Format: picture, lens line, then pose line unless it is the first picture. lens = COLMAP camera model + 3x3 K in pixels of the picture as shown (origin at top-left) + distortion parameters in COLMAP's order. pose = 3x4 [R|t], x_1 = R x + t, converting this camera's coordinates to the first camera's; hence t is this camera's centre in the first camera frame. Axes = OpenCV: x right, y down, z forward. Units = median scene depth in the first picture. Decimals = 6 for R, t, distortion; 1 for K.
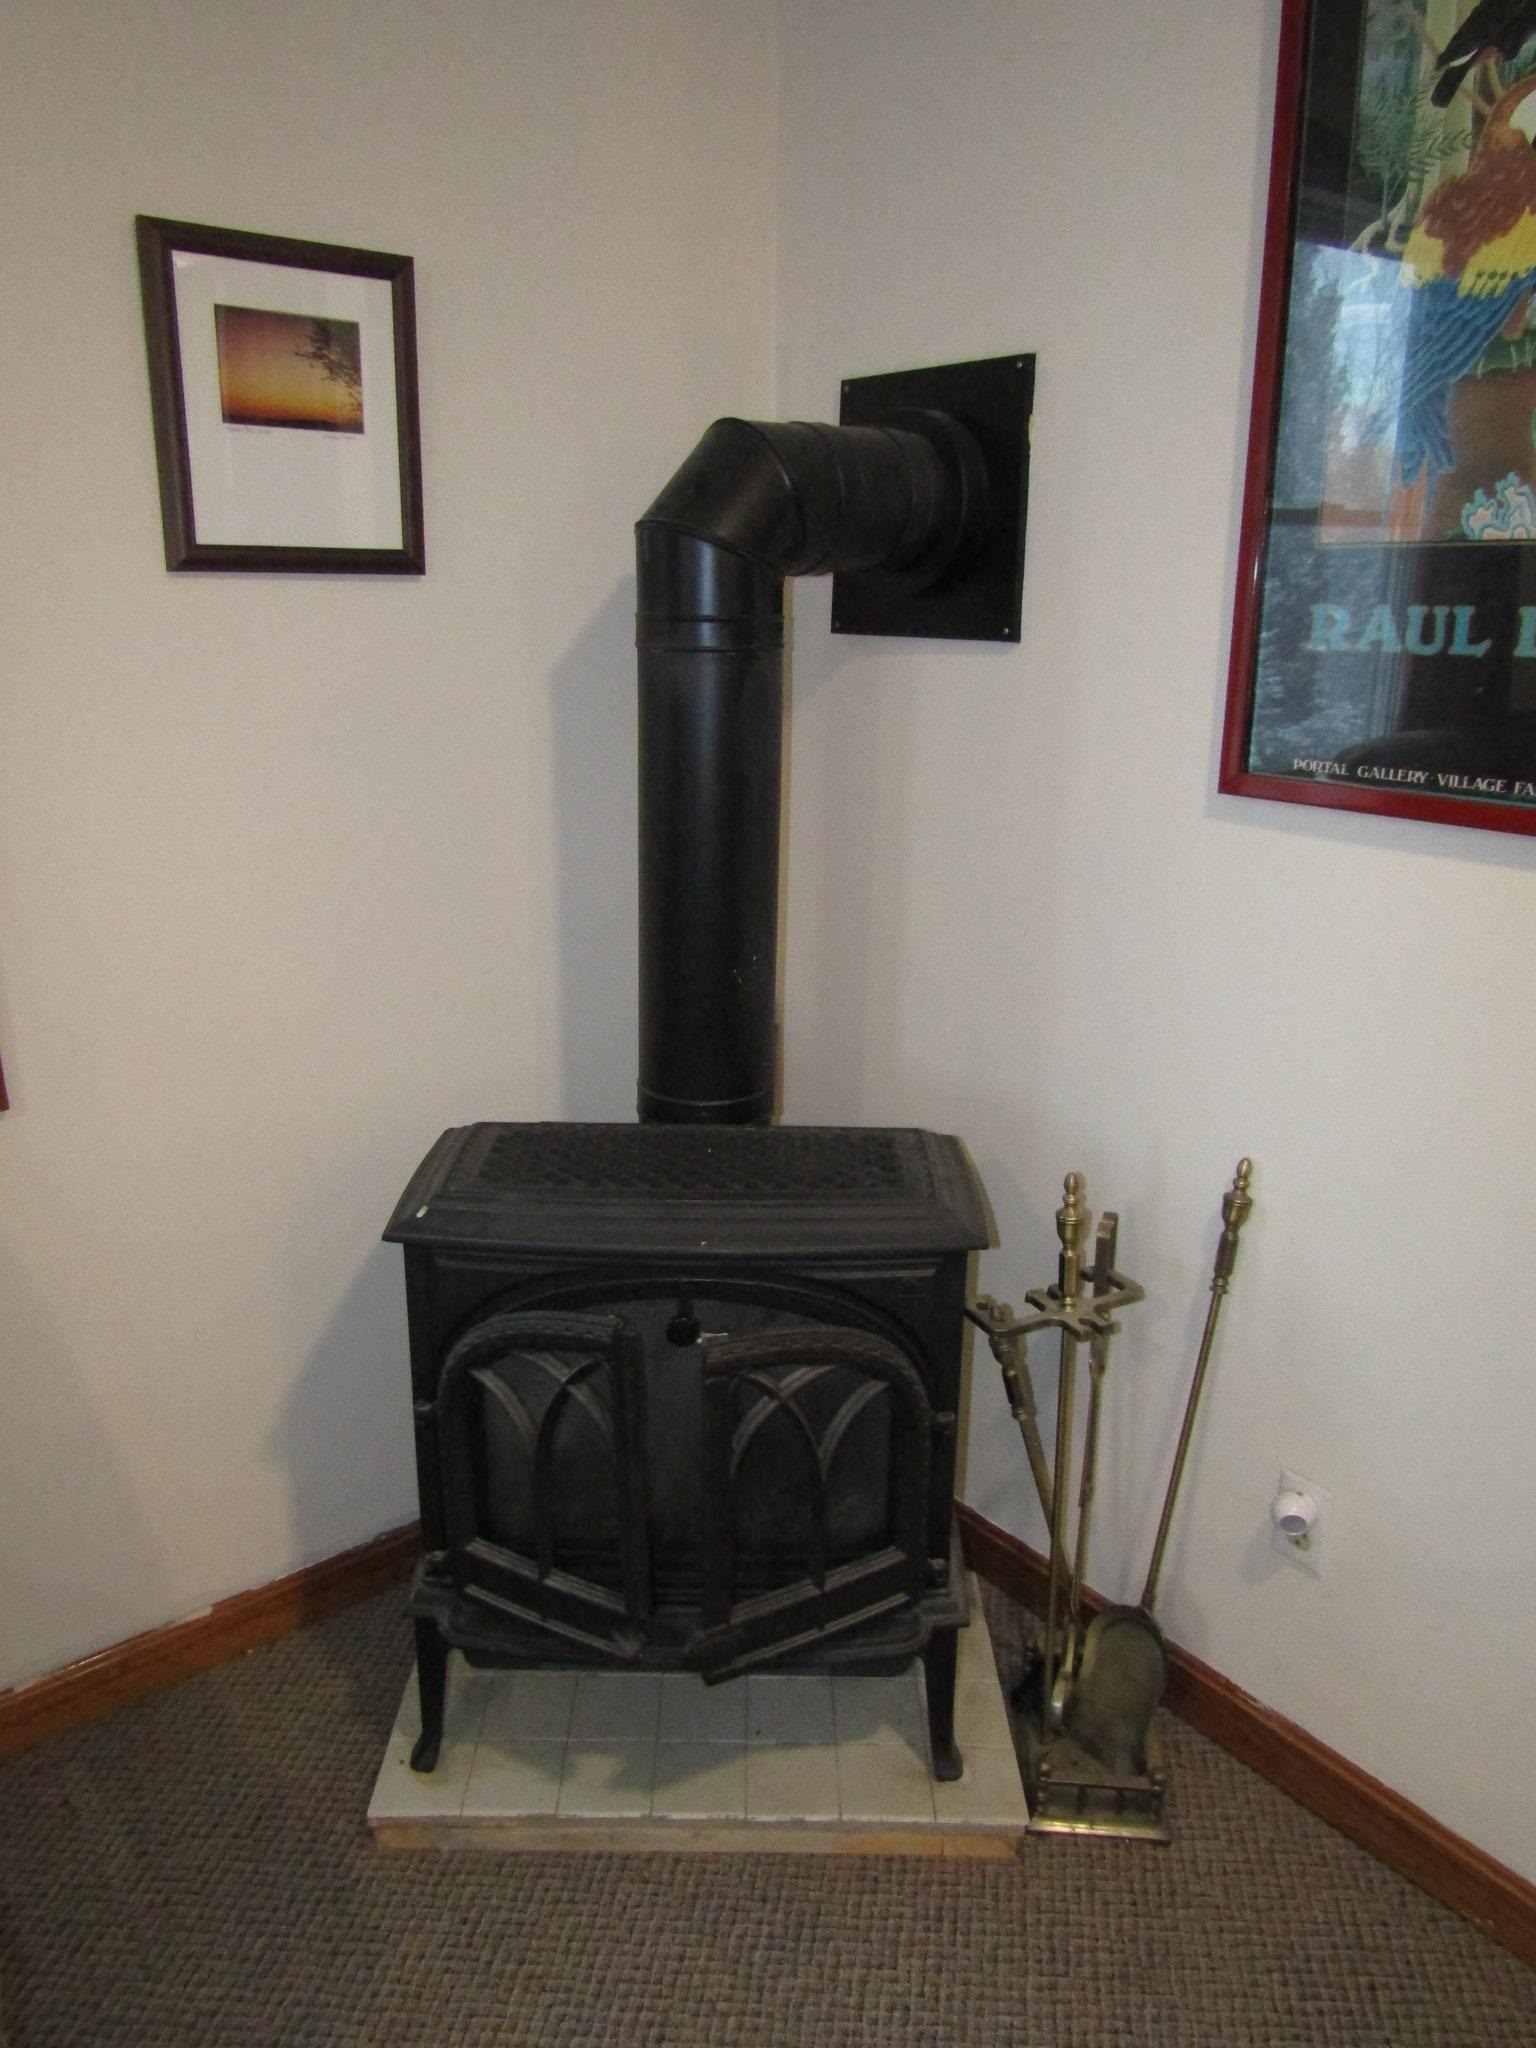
lens RADIAL K [[1452.6, 0, 768.4], [0, 1452.6, 1019.7], [0, 0, 1]] dist [-0.019195, 0.009319]
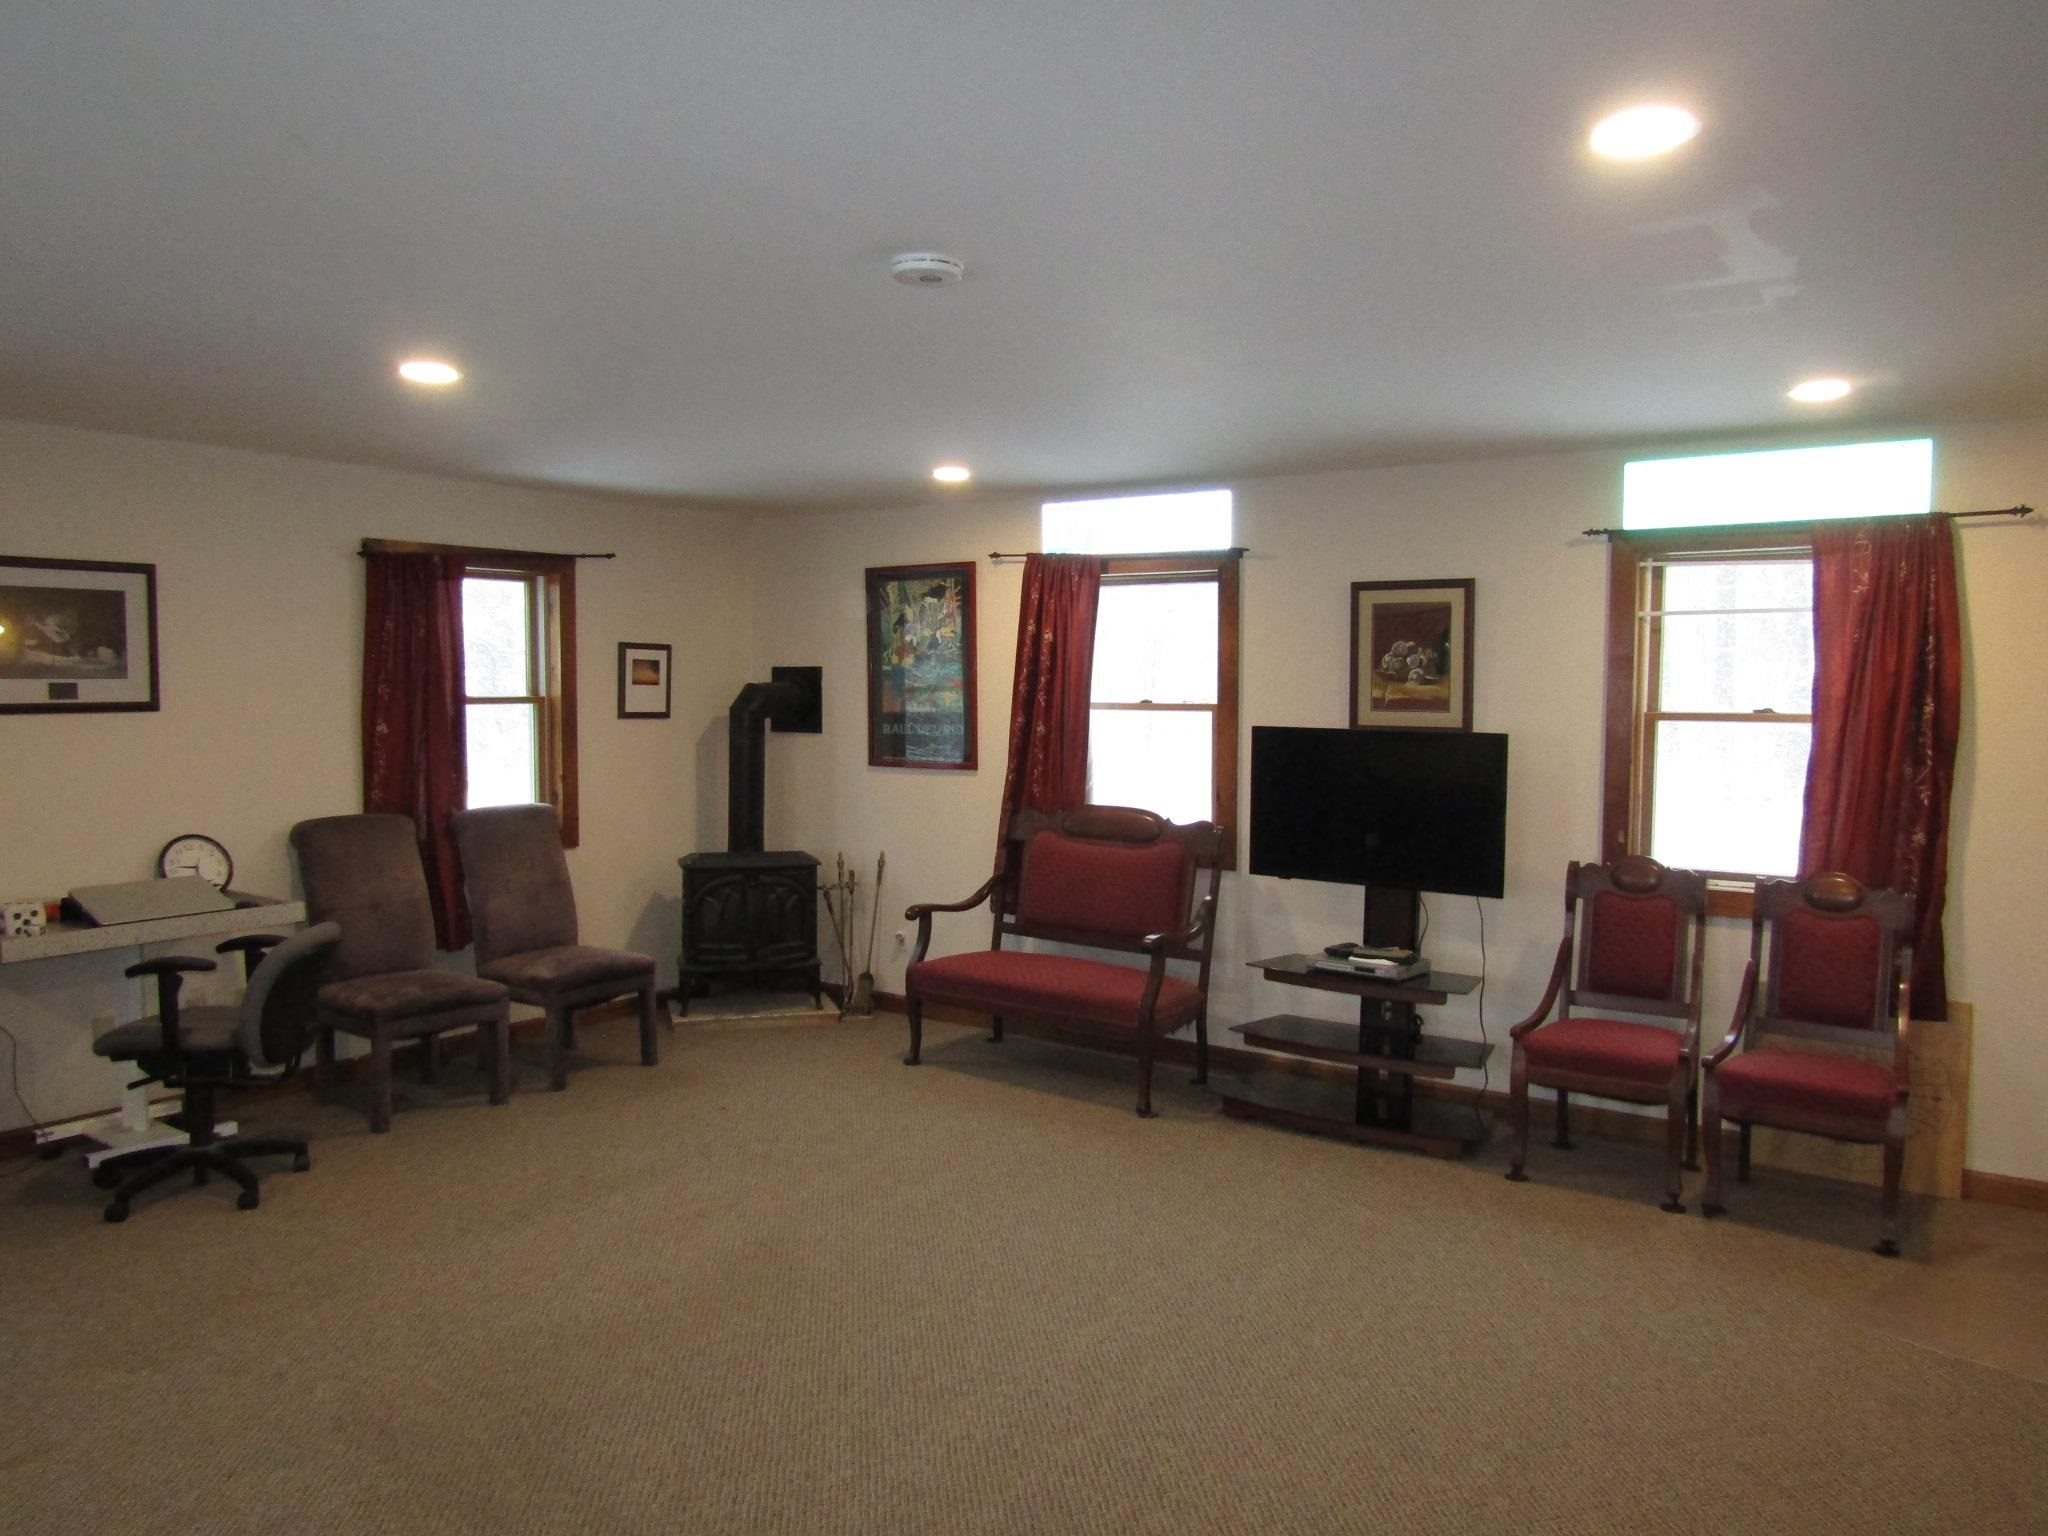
lens RADIAL K [[1452.6, 0, 1022.6], [0, 1452.6, 770.3], [0, 0, 1]] dist [-0.019195, 0.009319]
pose [[0.959662, -0.016661, 0.280663, -0.454822], [0.084050, 0.969595, -0.229830, 0.868124], [-0.268300, 0.244149, 0.931883, -3.078220]]
